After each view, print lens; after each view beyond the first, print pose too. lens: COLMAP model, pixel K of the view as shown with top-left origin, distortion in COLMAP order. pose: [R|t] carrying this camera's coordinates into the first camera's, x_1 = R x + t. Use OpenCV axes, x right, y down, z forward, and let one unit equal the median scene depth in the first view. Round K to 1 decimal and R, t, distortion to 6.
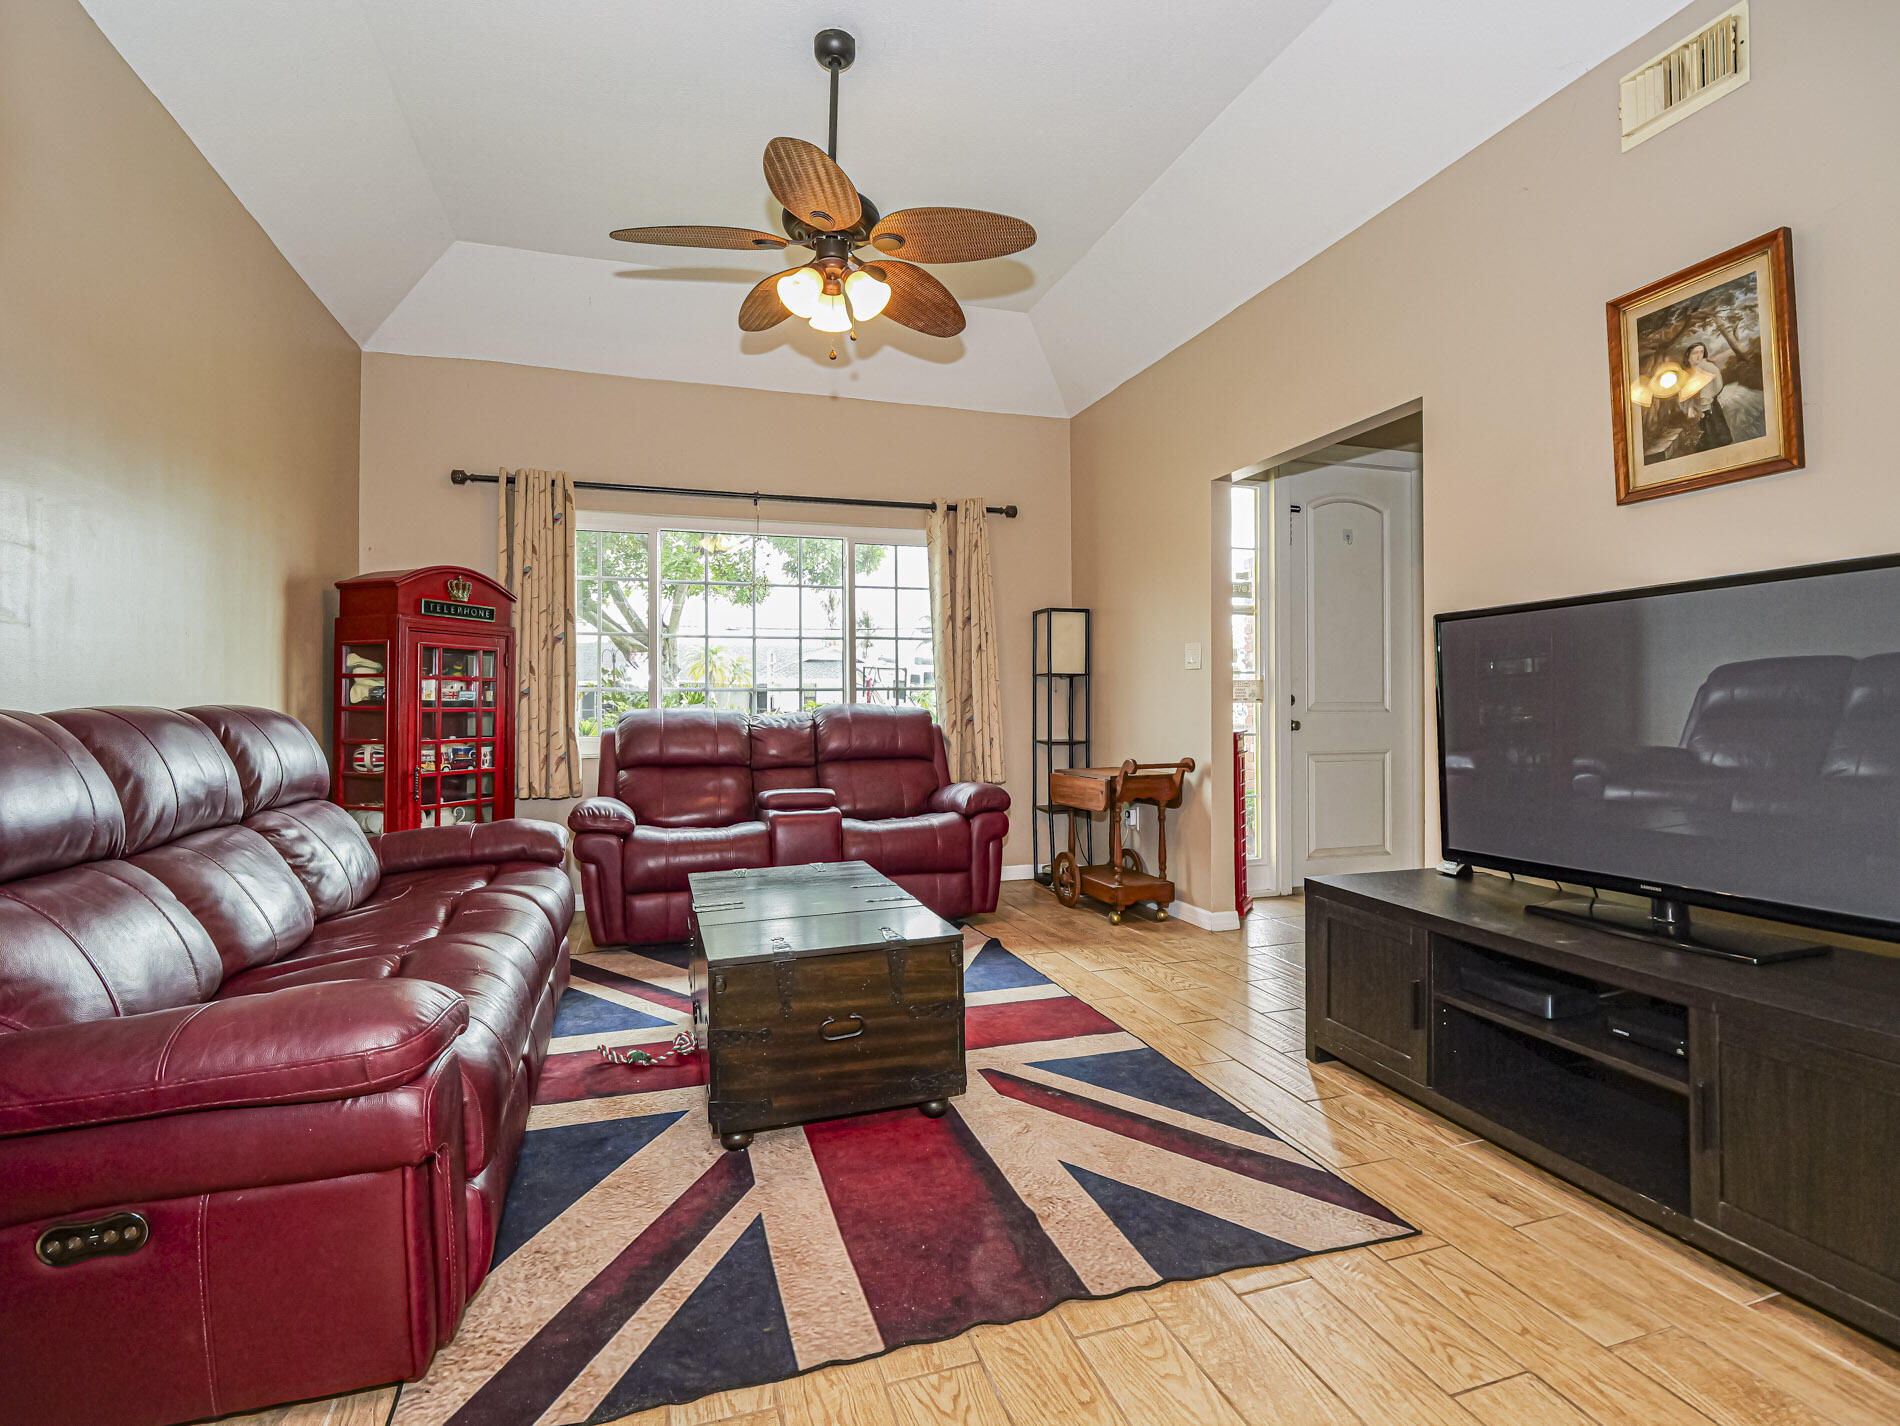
lens RADIAL K [[913.9, 0, 944.1], [0, 913.9, 691.3], [0, 0, 1]] dist [-0.000874, -0.001002]
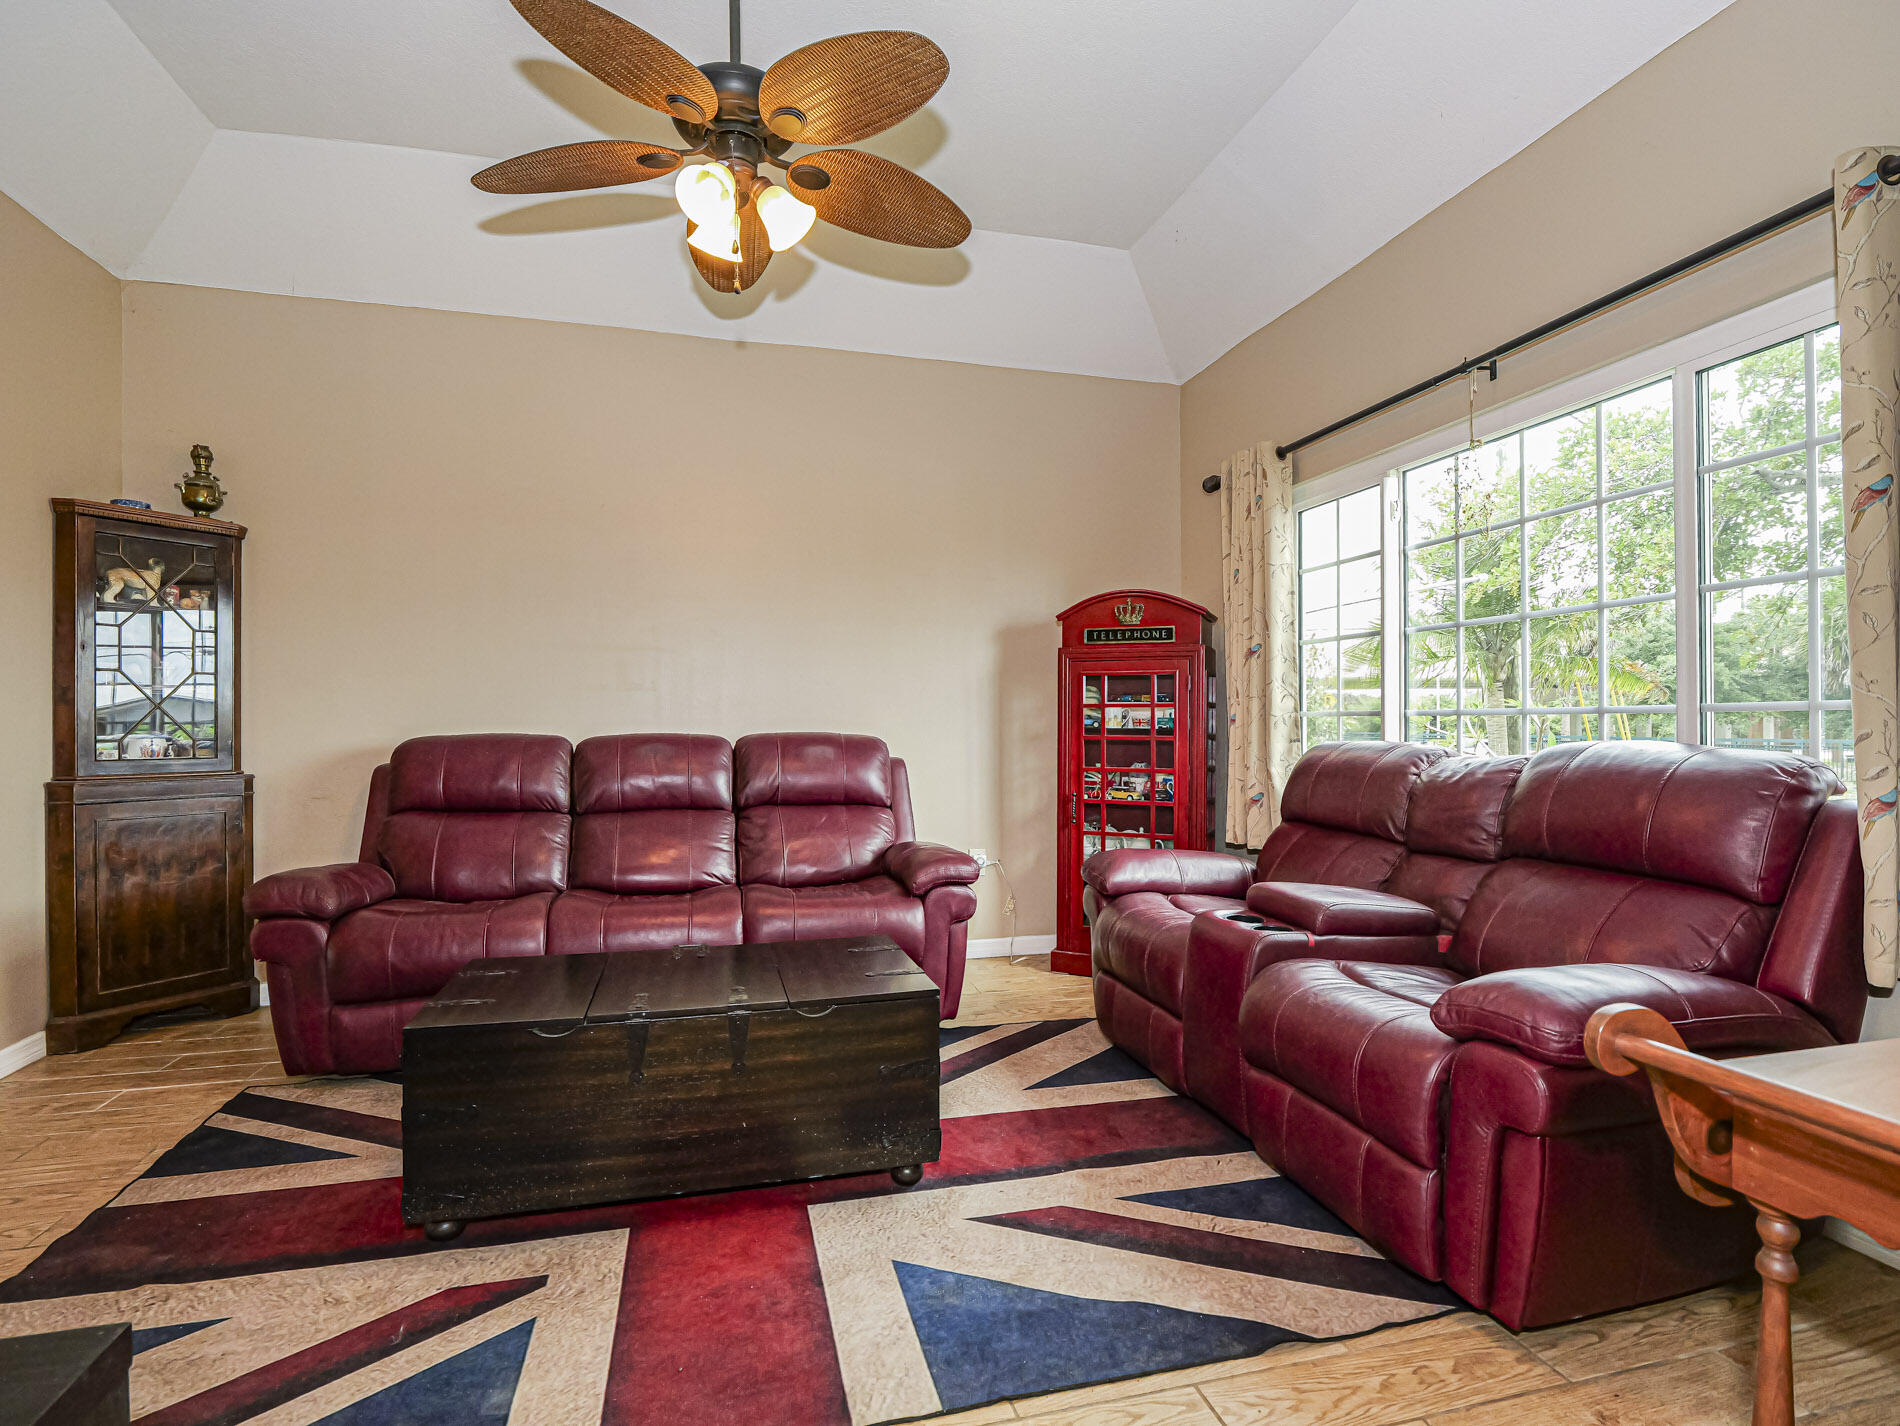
lens RADIAL K [[937.3, 0, 950.0], [0, 937.3, 713.0], [0, 0, 1]] dist [-0.039440, 0.017687]
pose [[-0.044770, -0.002323, -0.998995, 0.439745], [0.013491, 0.999905, -0.002929, -0.005259], [0.998906, -0.013609, -0.044734, 0.813965]]
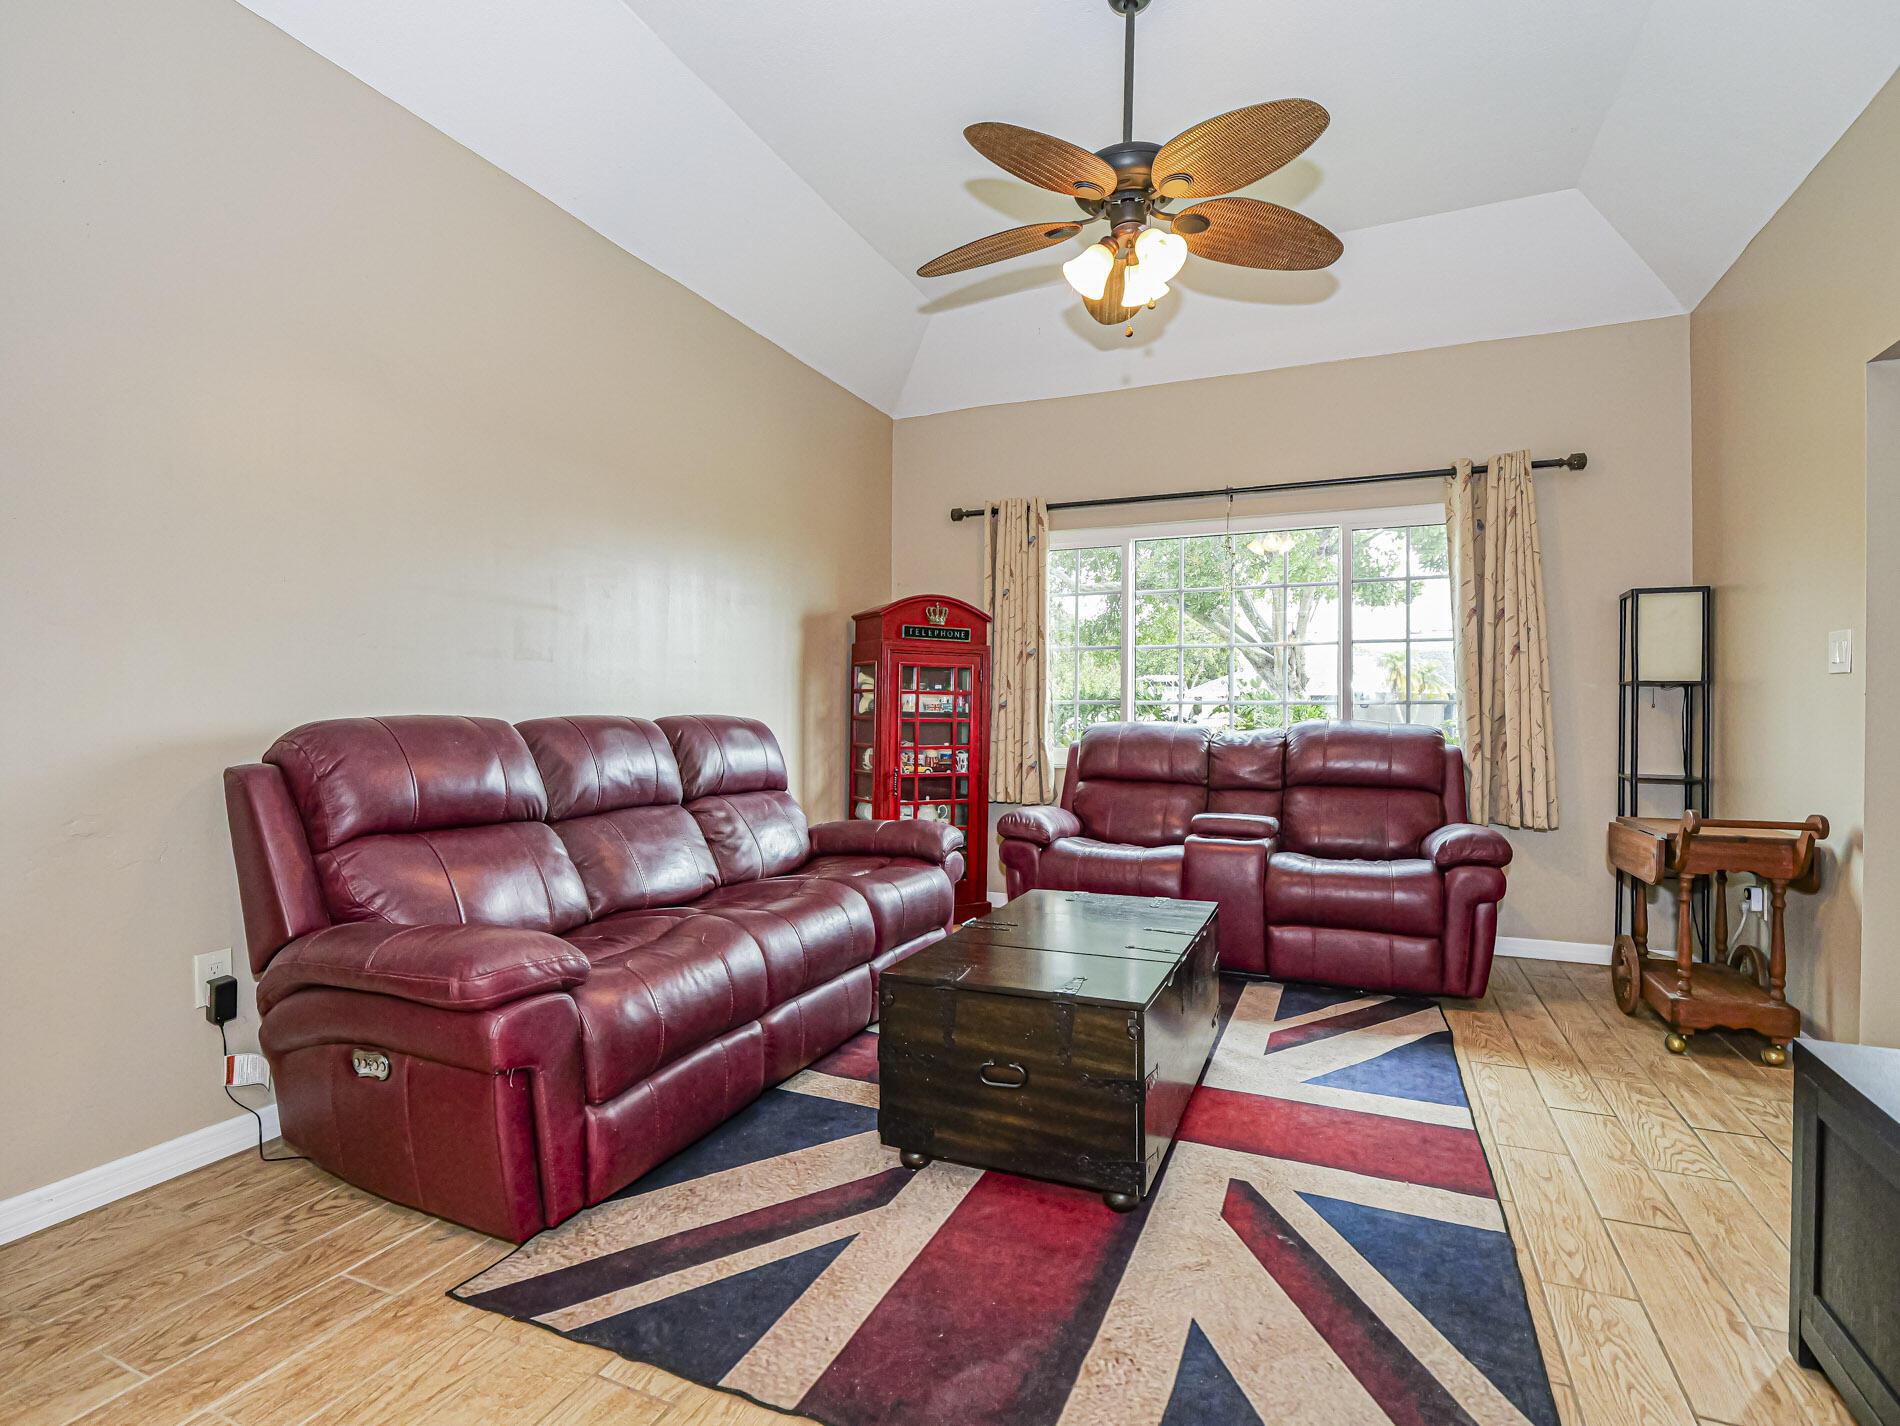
lens RADIAL K [[929.2, 0, 948.7], [0, 929.2, 703.1], [0, 0, 1]] dist [-0.010326, -0.002114]
pose [[0.749648, 0.003482, -0.661827, 0.235237], [-0.002483, 0.999994, 0.002449, -0.003726], [0.661832, -0.000193, 0.749652, 0.135606]]
